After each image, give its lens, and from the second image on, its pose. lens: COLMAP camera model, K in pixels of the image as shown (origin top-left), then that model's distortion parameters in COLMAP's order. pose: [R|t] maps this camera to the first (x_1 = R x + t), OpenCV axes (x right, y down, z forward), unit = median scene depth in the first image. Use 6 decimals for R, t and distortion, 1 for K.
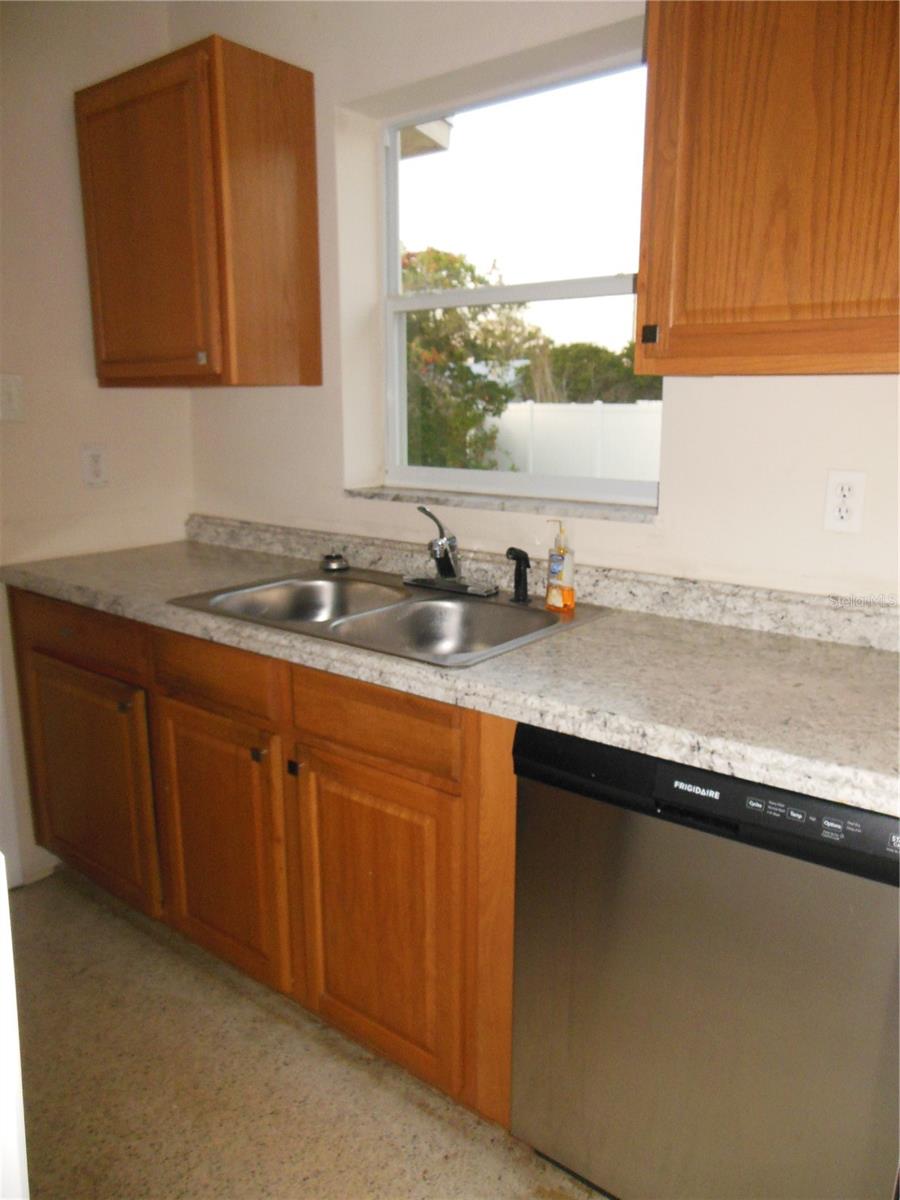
lens RADIAL K [[894.5, 0, 448.4], [0, 894.5, 584.0], [0, 0, 1]] dist [-0.010399, -0.002914]
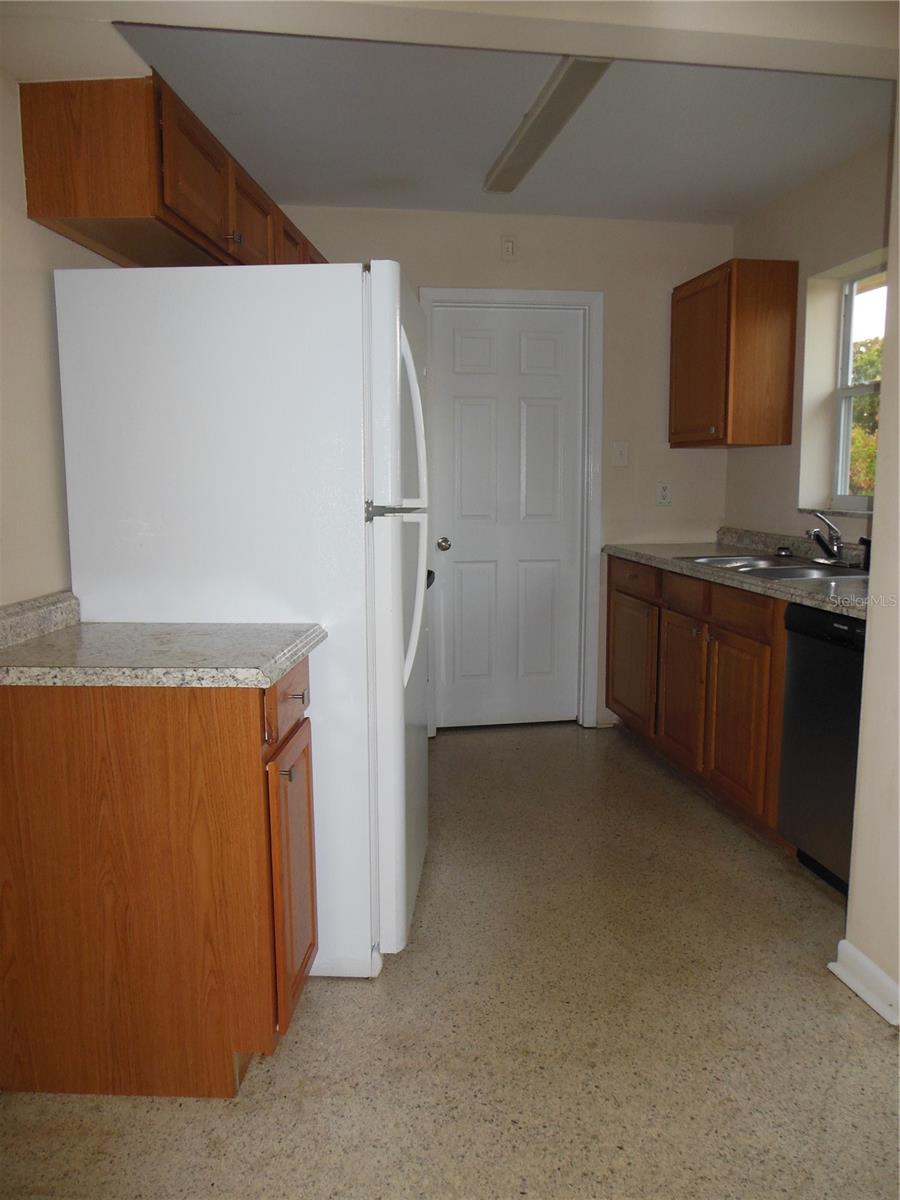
lens RADIAL K [[894.5, 0, 448.4], [0, 894.5, 584.0], [0, 0, 1]] dist [-0.010399, -0.002914]
pose [[0.744450, 0.084086, -0.662362, 0.512246], [-0.138078, 0.989981, -0.029514, 0.169719], [0.653244, 0.113429, 0.748603, -0.617301]]
